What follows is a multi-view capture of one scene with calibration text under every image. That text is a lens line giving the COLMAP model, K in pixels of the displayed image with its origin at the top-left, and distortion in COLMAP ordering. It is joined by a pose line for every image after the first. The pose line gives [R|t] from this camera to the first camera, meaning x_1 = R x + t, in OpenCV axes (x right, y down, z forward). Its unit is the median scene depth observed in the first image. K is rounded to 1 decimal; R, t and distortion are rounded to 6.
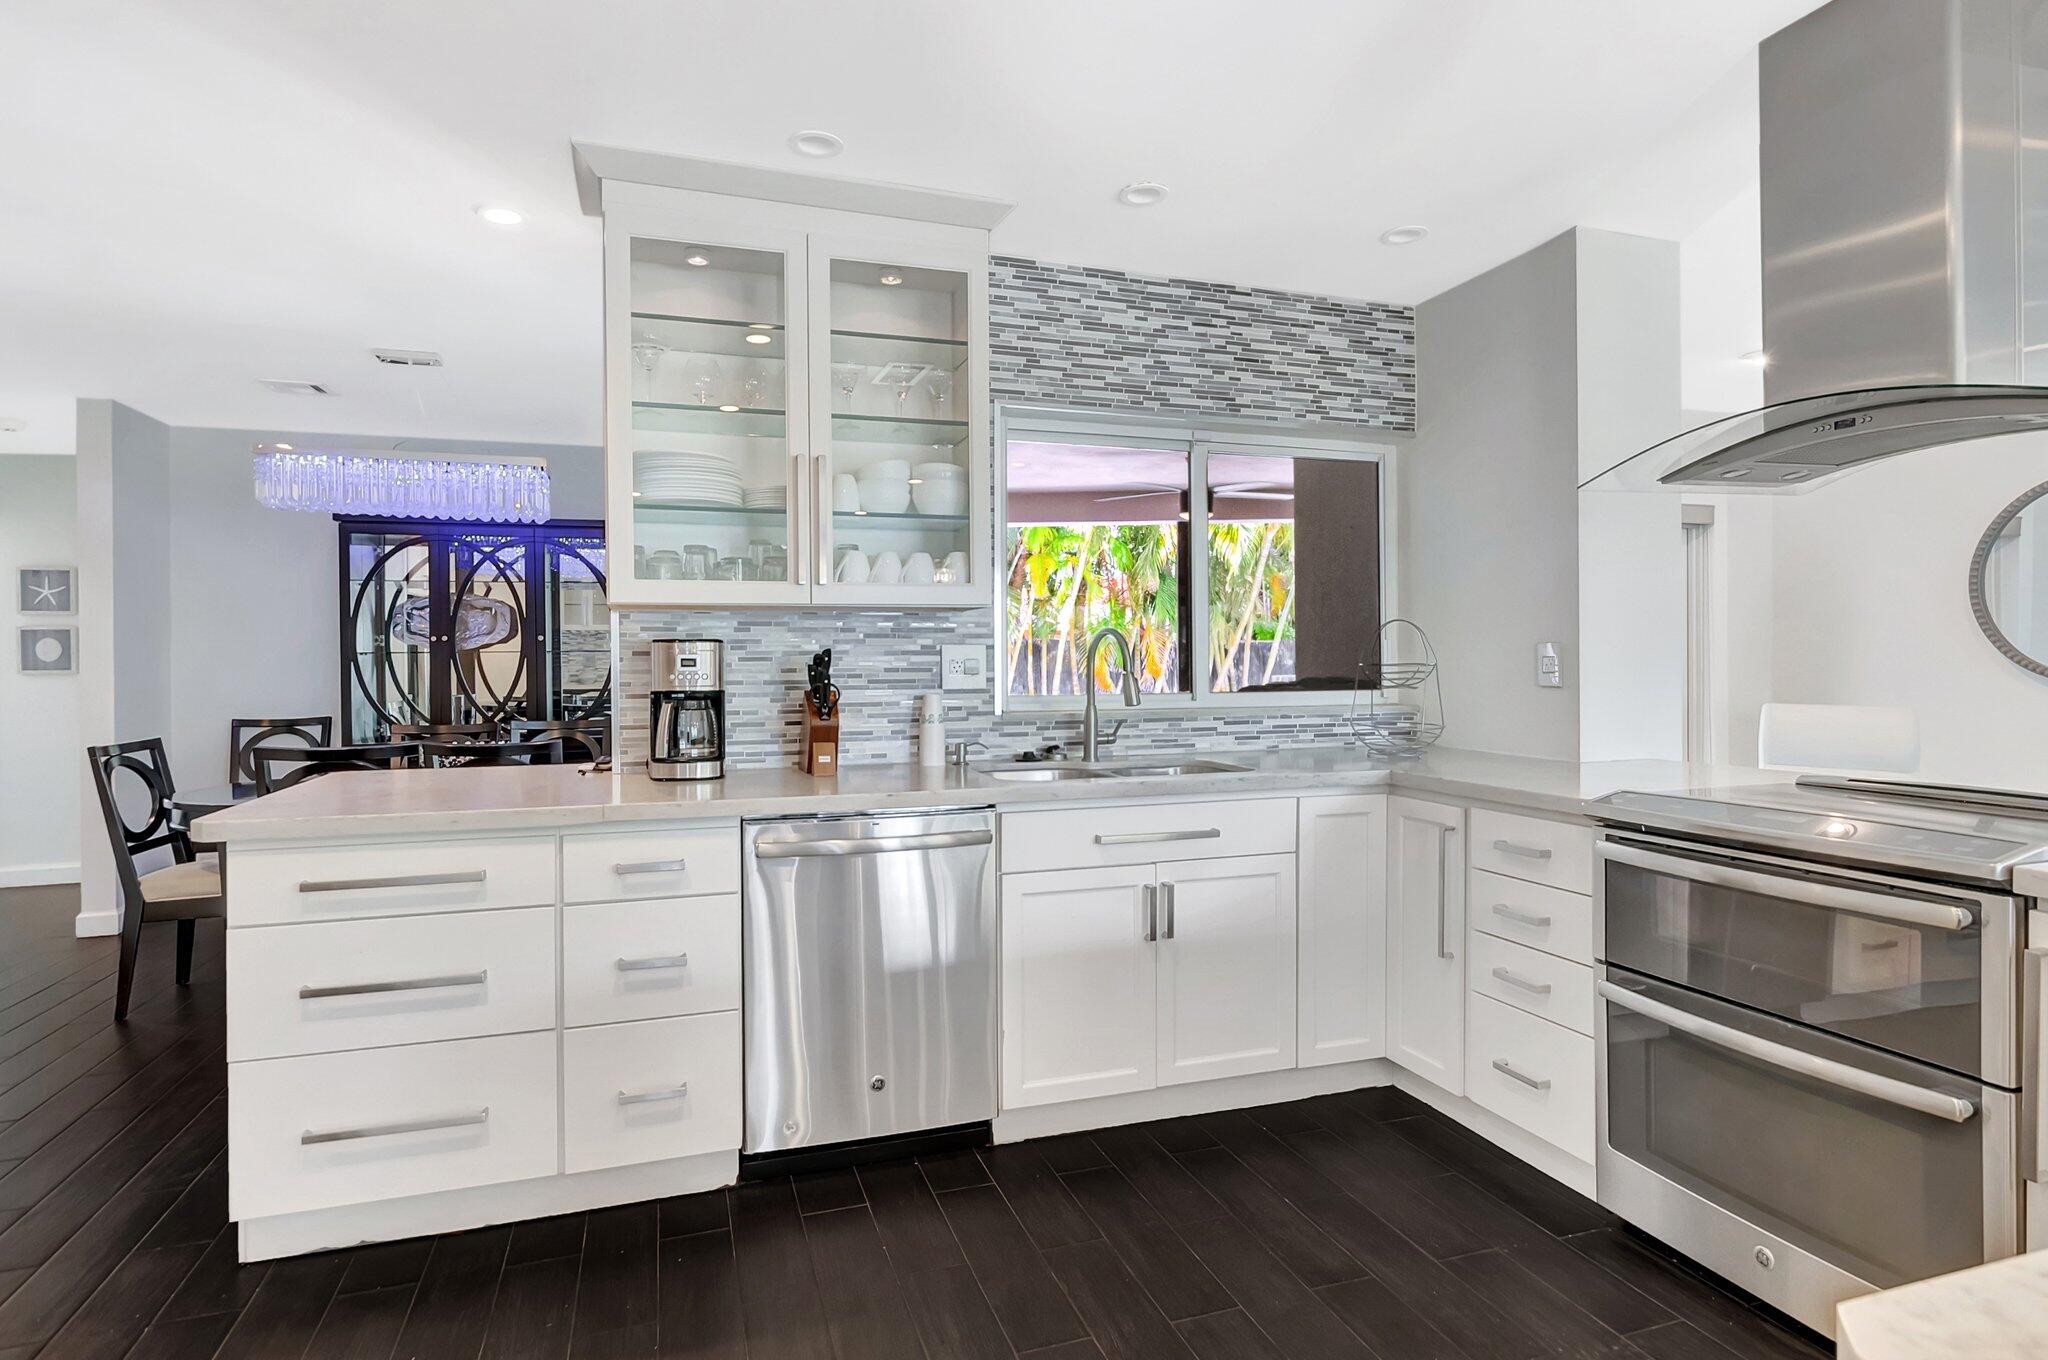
lens RADIAL K [[1070.3, 0, 1010.0], [0, 1070.3, 672.9], [0, 0, 1]] dist [-0.015521, 0.008449]
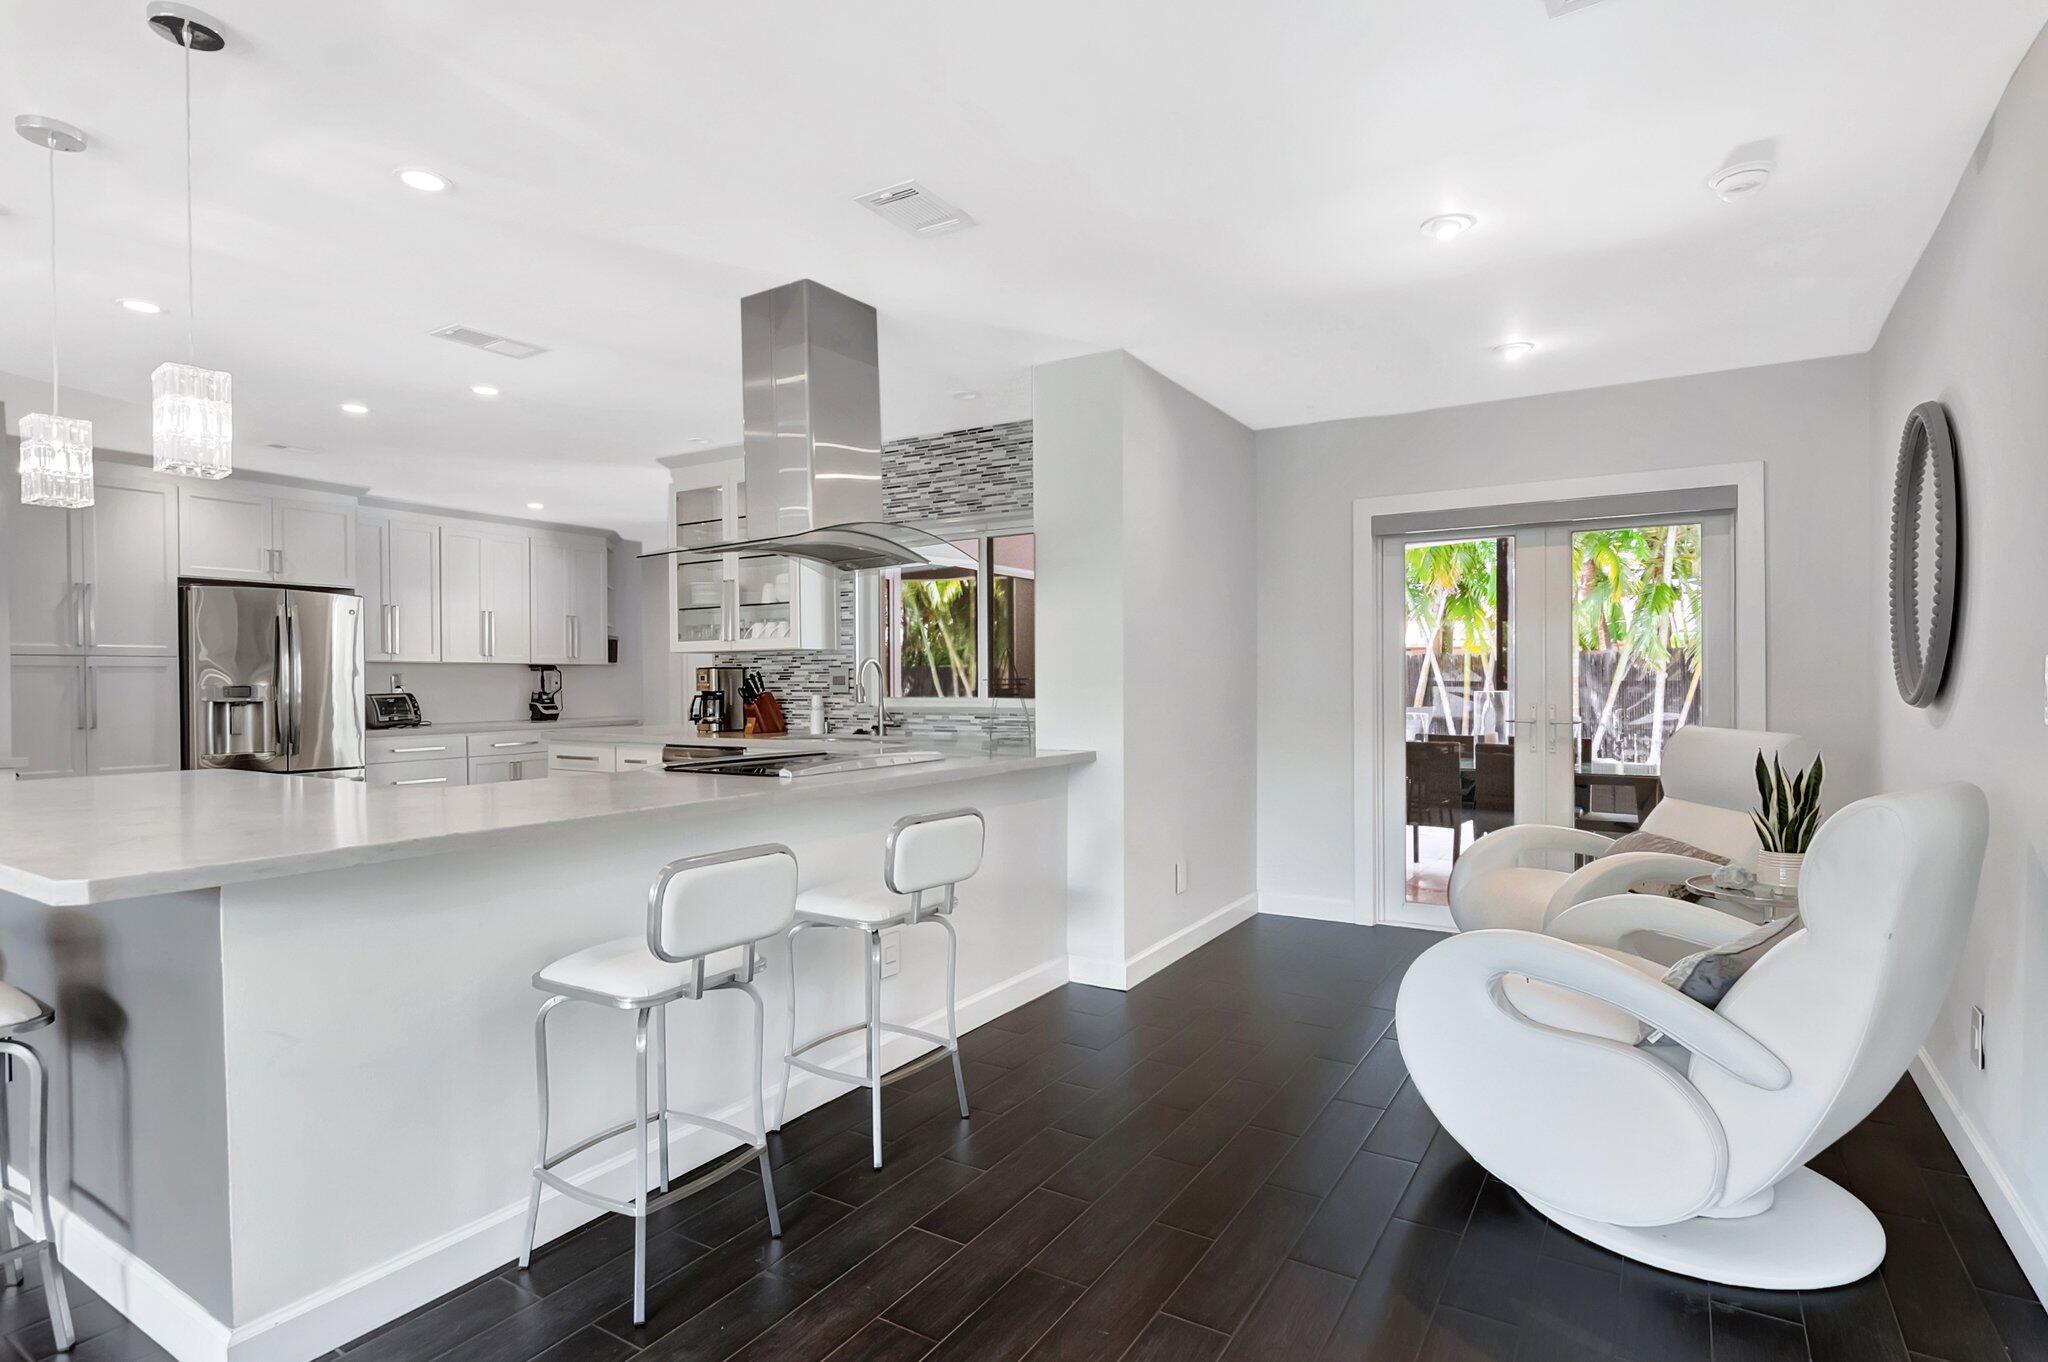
lens RADIAL K [[1070.3, 0, 1012.1], [0, 1070.3, 687.9], [0, 0, 1]] dist [-0.015521, 0.008449]
pose [[0.634994, 0.007622, -0.772479, 1.539036], [-0.004991, 0.999971, 0.005764, -0.004847], [0.772501, 0.000195, 0.635014, 0.086964]]
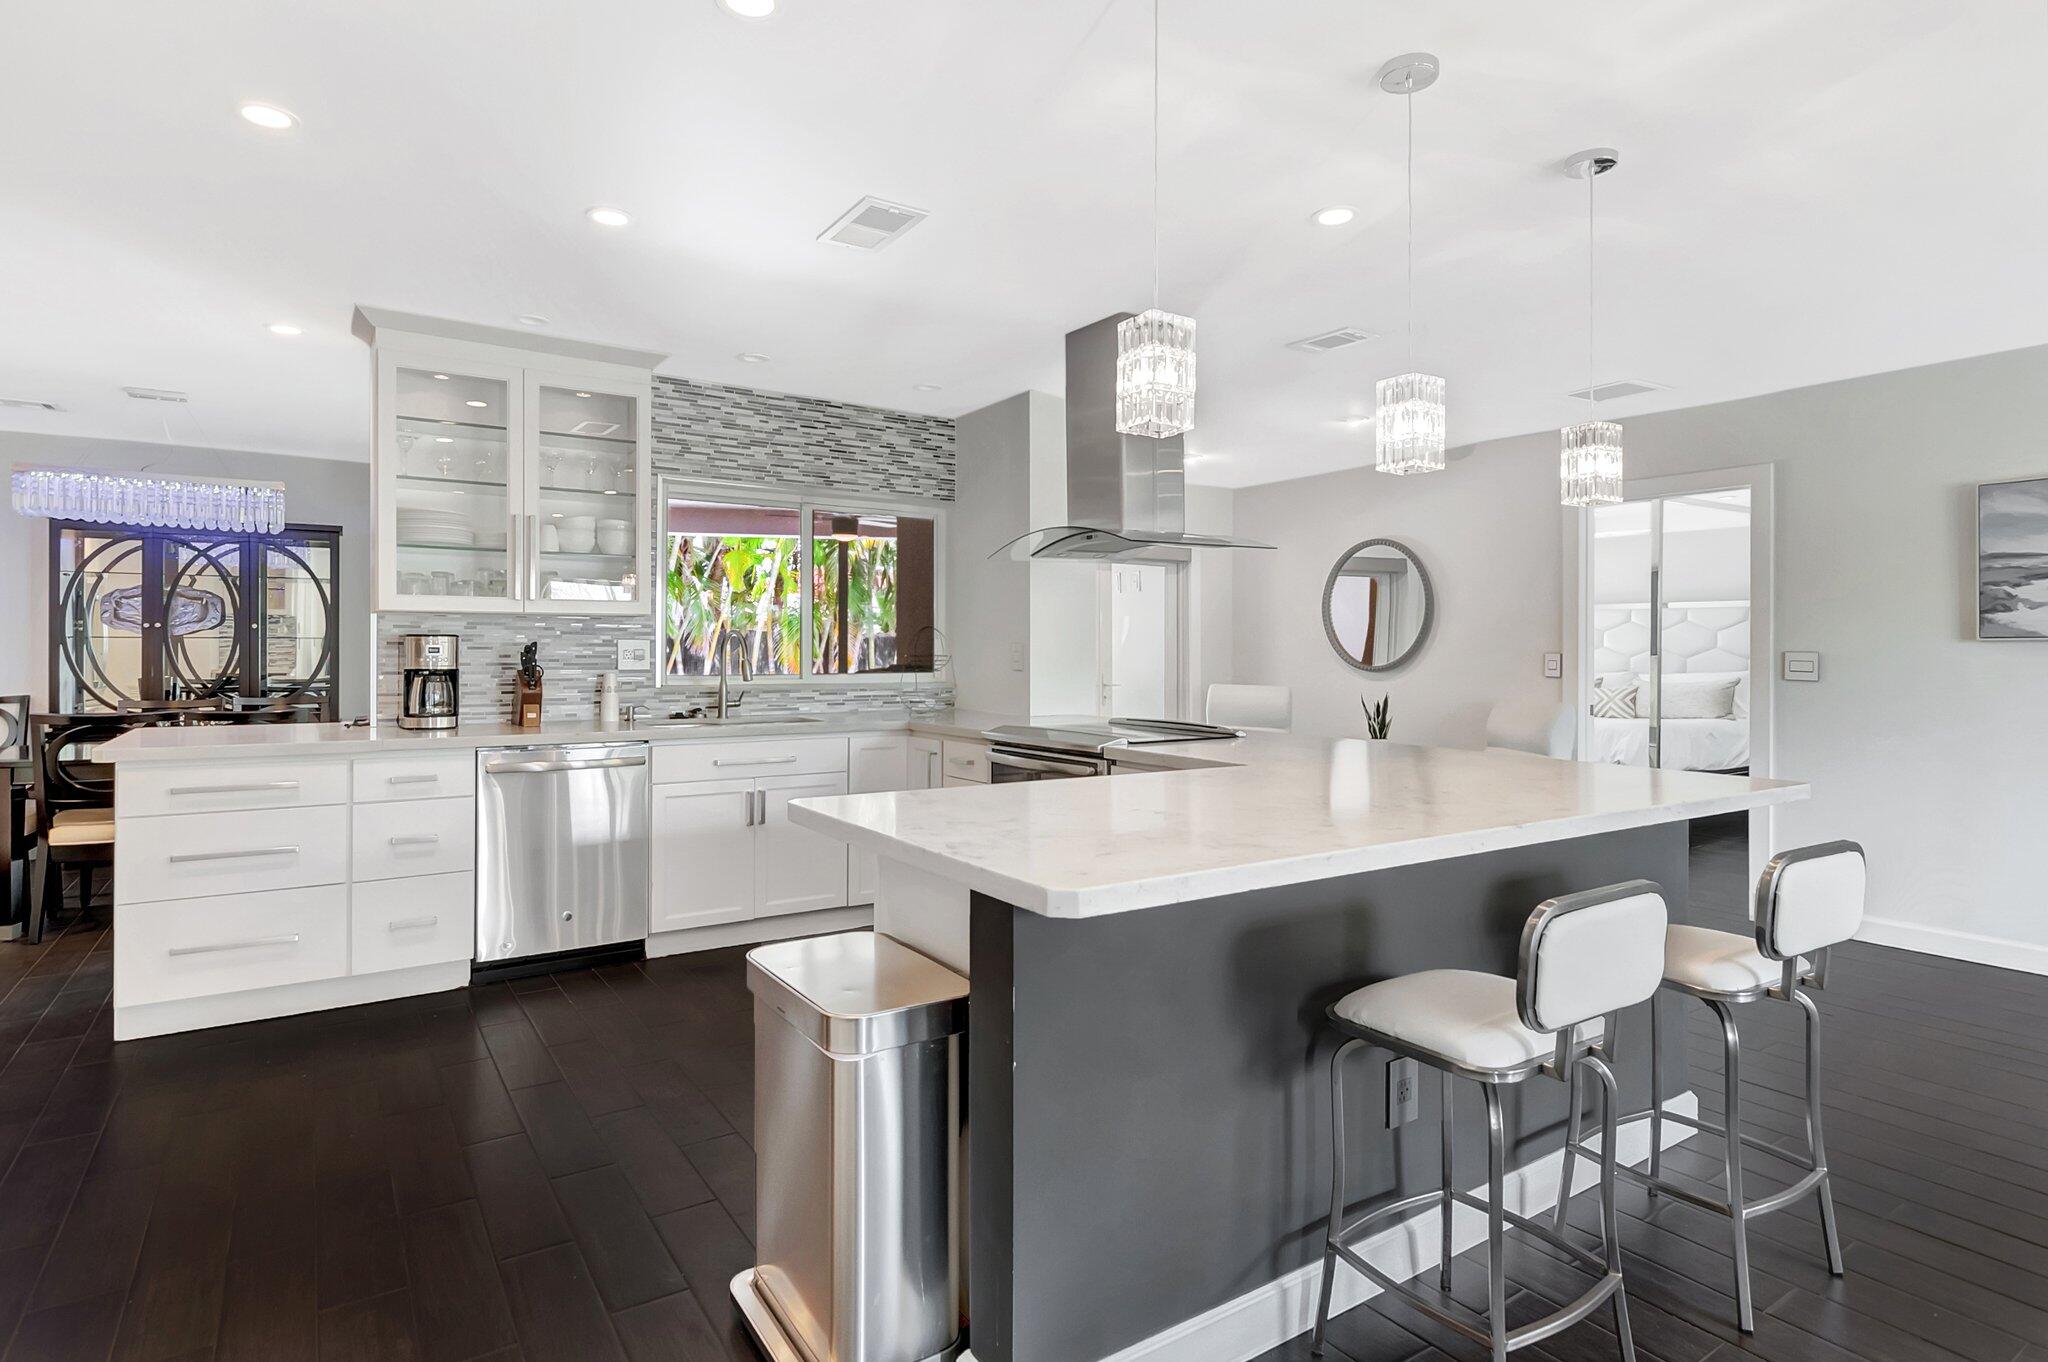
lens RADIAL K [[1070.3, 0, 1026.8], [0, 1070.3, 650.7], [0, 0, 1]] dist [-0.015521, 0.008449]
pose [[0.961732, 0.009679, 0.273821, 0.075190], [-0.006652, 0.999906, -0.011981, 0.002906], [-0.273911, 0.009701, 0.961706, -0.563708]]
